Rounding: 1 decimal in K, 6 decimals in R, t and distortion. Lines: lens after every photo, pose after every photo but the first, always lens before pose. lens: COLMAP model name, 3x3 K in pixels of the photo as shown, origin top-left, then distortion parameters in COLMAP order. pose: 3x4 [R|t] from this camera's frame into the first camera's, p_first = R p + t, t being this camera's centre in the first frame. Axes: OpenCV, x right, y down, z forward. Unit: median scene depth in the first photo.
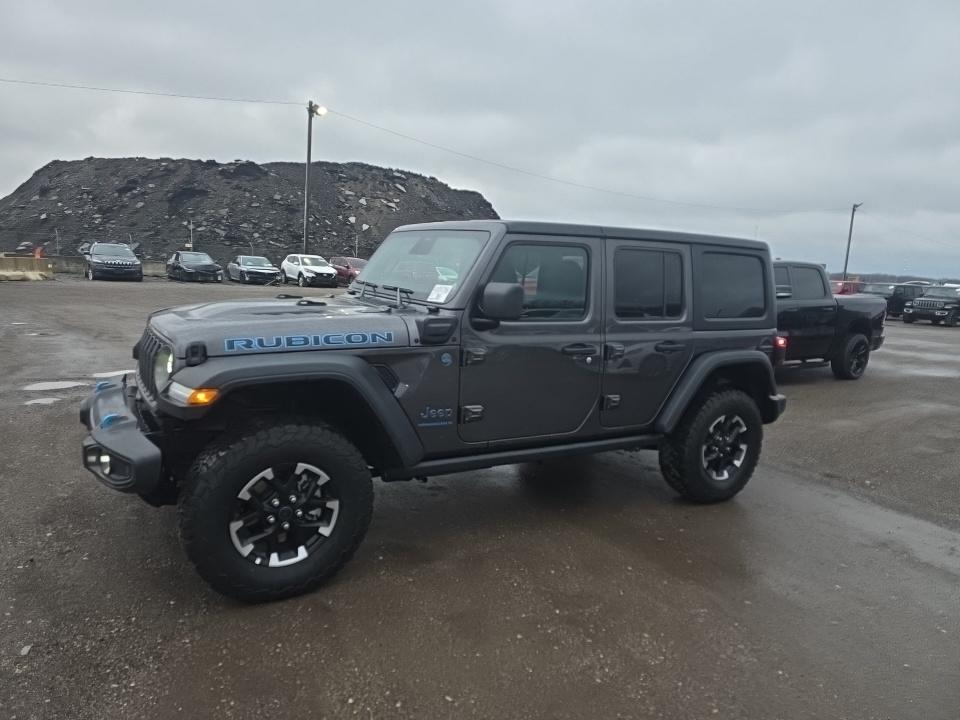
lens RADIAL K [[644.1, 0, 479.3], [0, 644.1, 353.5], [0, 0, 1]] dist [0.094816, -0.089532]
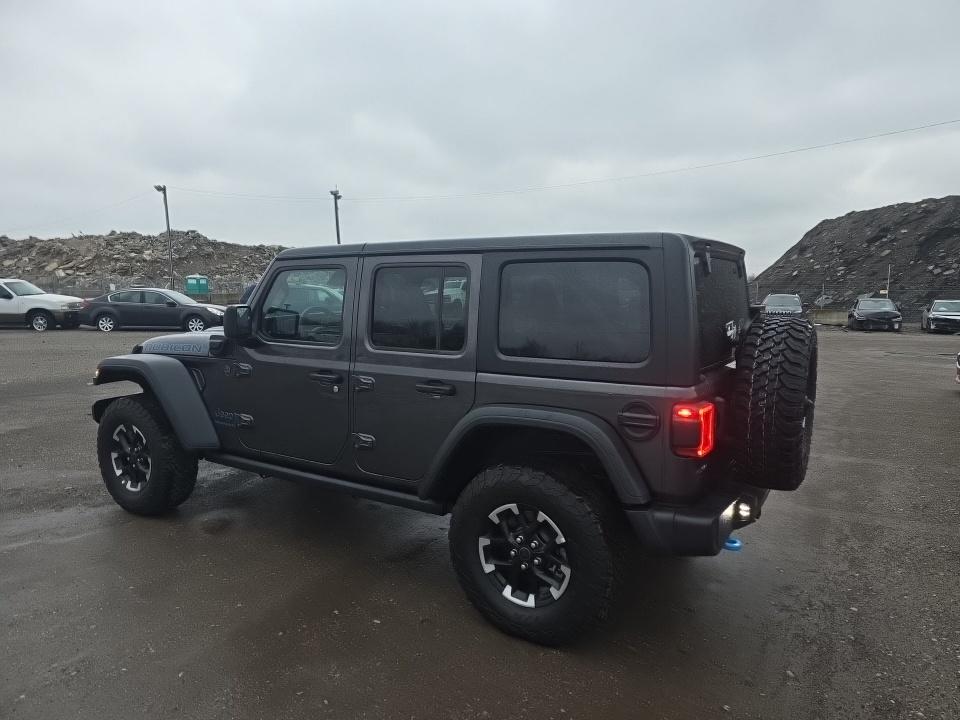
lens RADIAL K [[644.1, 0, 479.3], [0, 644.1, 353.5], [0, 0, 1]] dist [0.094816, -0.089532]
pose [[0.435752, 0.035816, -0.899354, 0.949720], [-0.107737, 0.994099, -0.012612, -0.044243], [0.893595, 0.102389, 0.437040, 0.671591]]
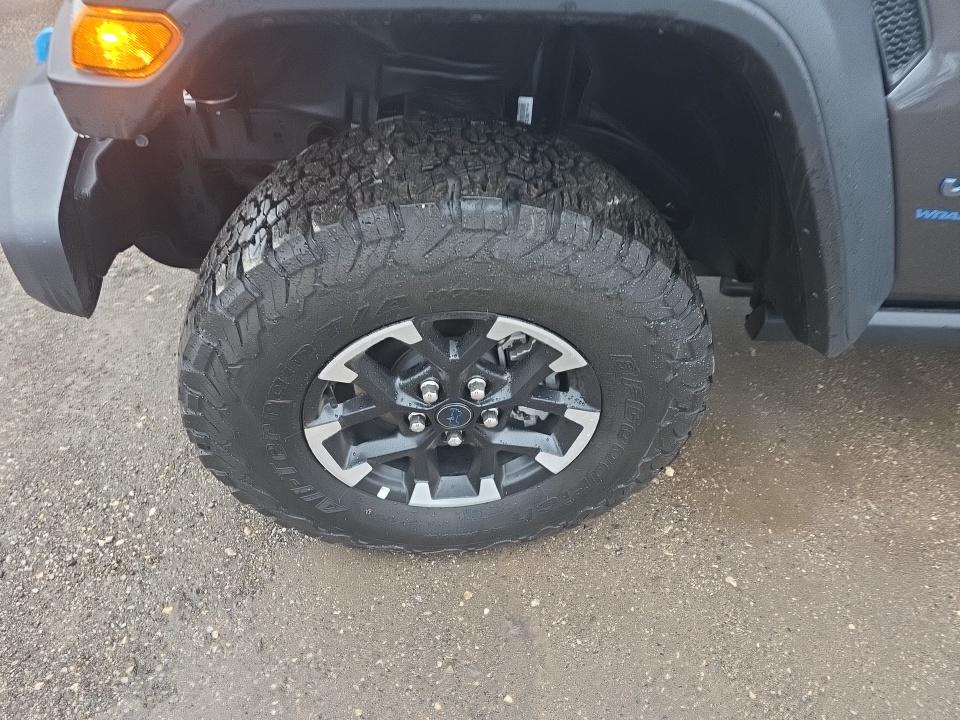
lens RADIAL K [[623.9, 0, 480.0], [0, 623.9, 360.0], [0, 0, 1]] dist [0.090732, -0.000370]
pose [[0.903035, 0.315610, -0.291408, -0.125459], [-0.097648, 0.811434, 0.576229, 0.010000], [0.418322, -0.491899, 0.763572, 0.493467]]
